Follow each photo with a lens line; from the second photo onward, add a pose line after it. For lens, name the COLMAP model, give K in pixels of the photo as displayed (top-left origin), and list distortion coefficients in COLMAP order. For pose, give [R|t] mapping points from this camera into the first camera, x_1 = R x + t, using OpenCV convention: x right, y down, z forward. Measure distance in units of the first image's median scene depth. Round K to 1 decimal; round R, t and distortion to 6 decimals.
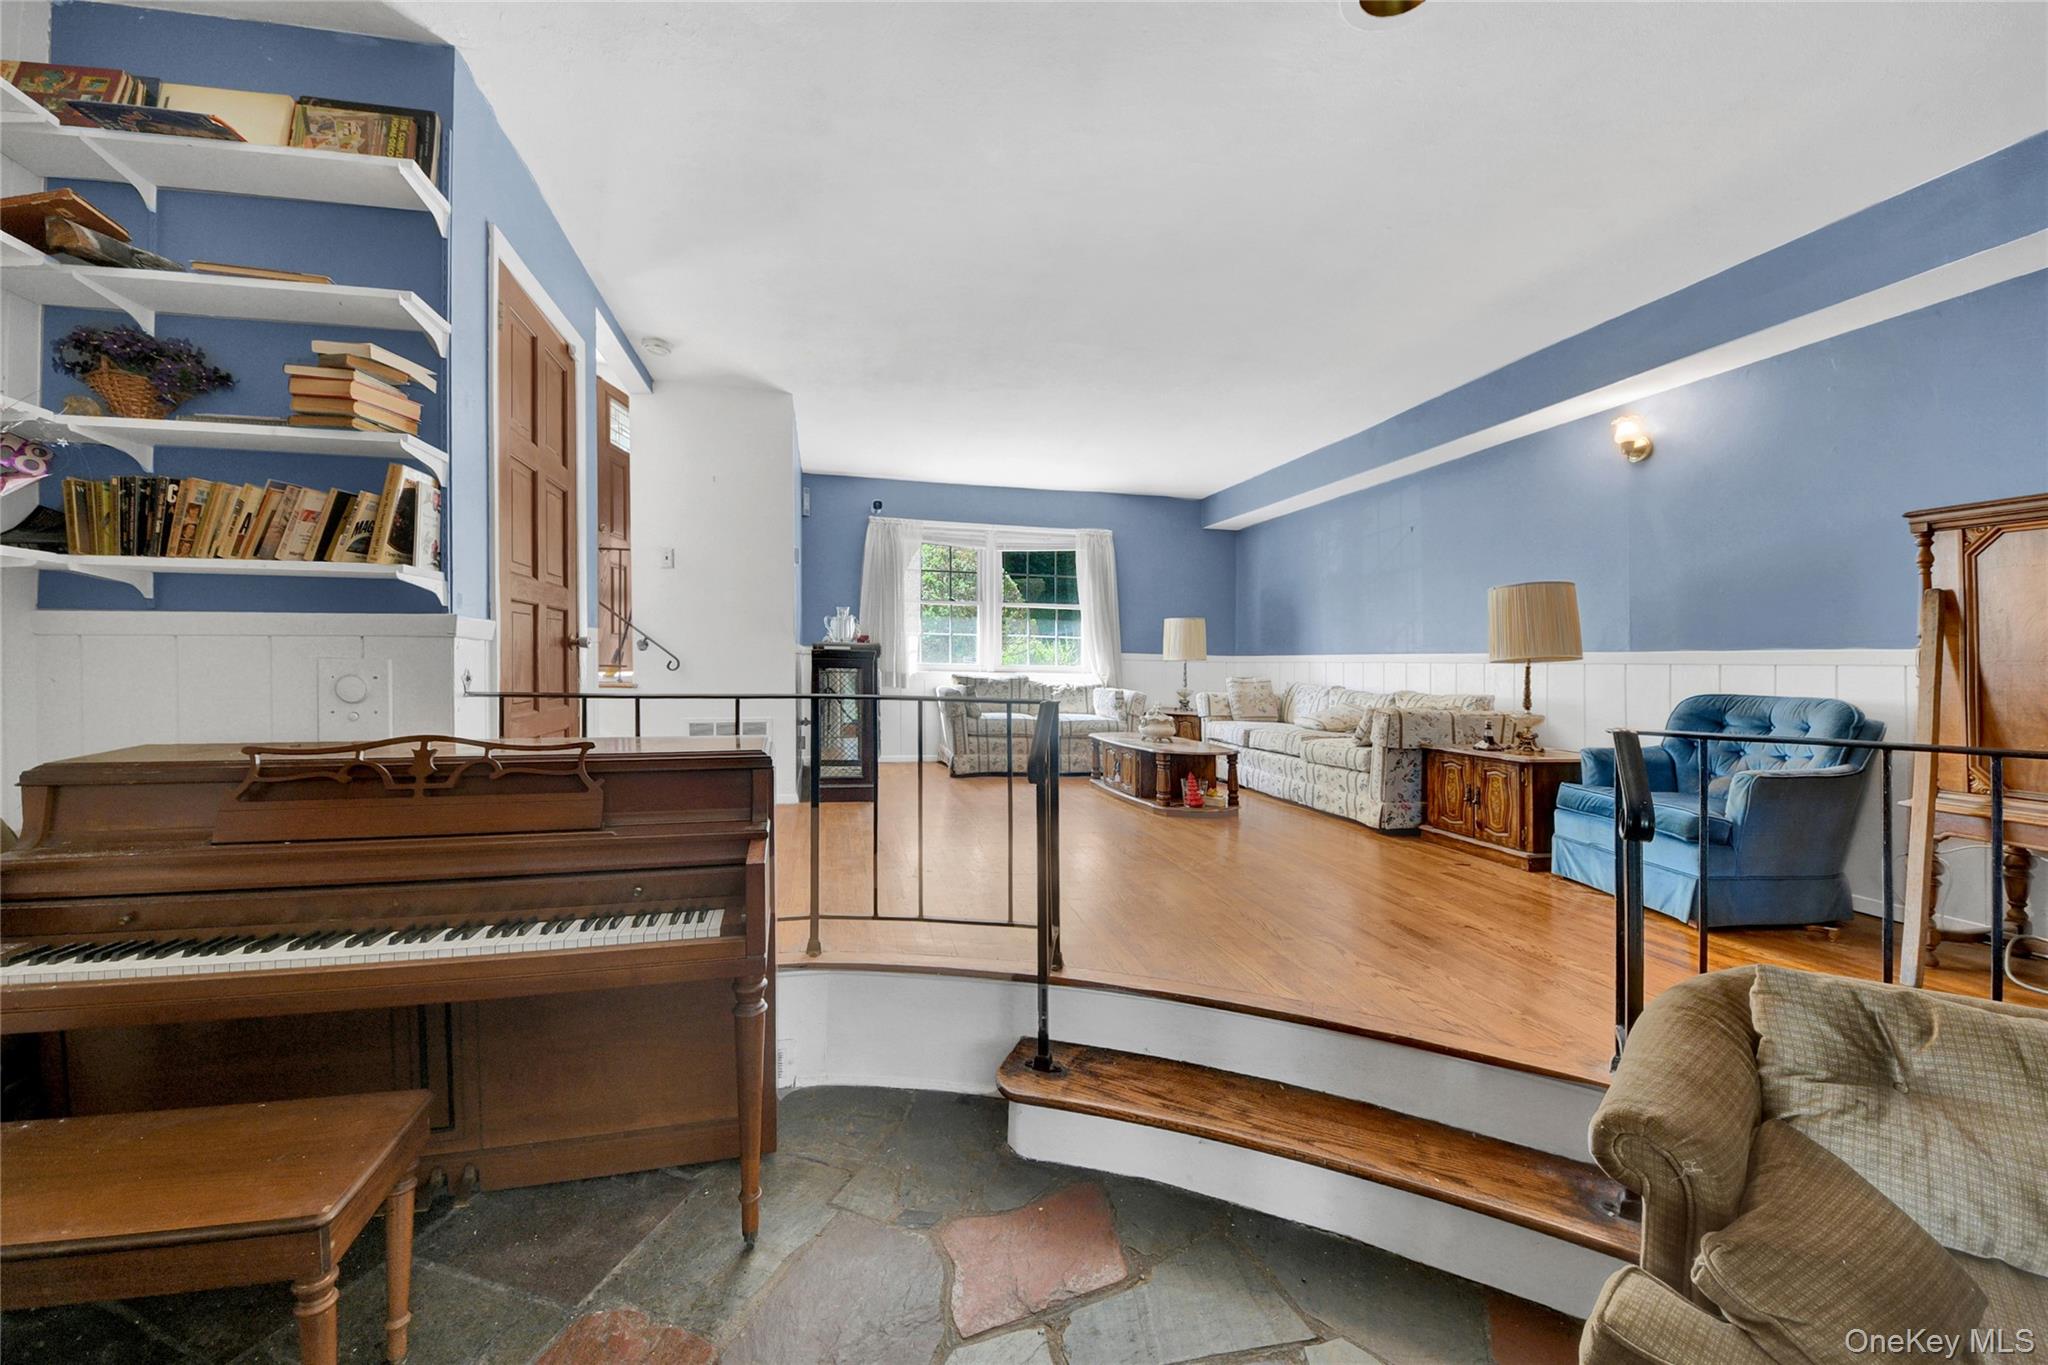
lens RADIAL K [[765.3, 0, 991.5], [0, 765.3, 696.5], [0, 0, 1]] dist [-0.003259, -0.005736]
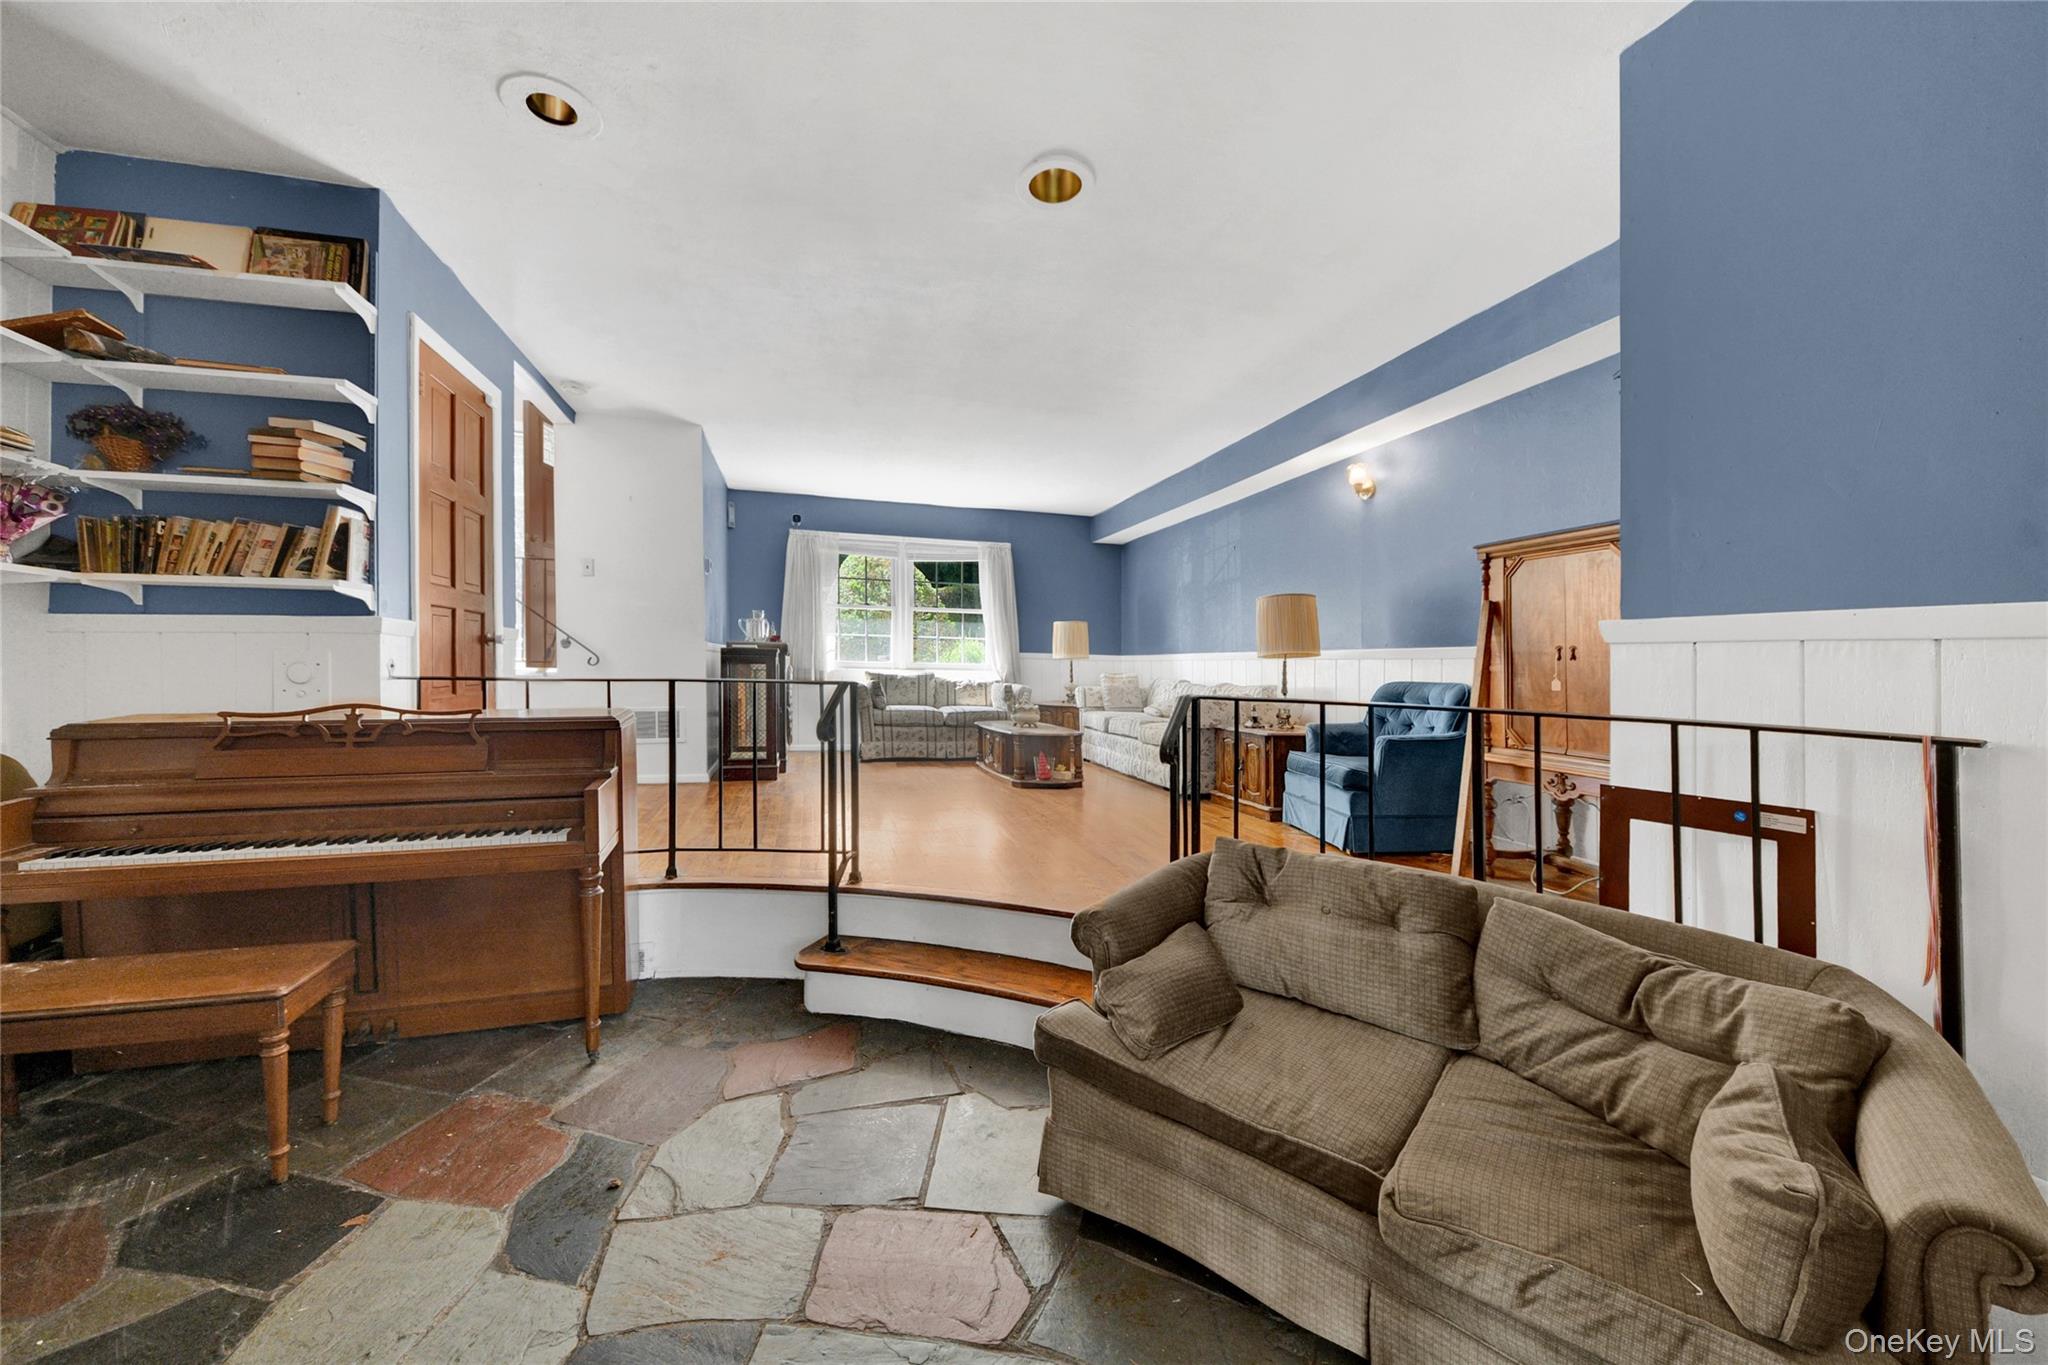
lens RADIAL K [[765.3, 0, 1021.3], [0, 765.3, 699.4], [0, 0, 1]] dist [-0.003259, -0.005736]
pose [[0.998190, -0.003158, 0.060062, 0.339286], [0.003164, 0.999995, -0.000008, 0.040142], [-0.060062, 0.000198, 0.998195, -0.400734]]
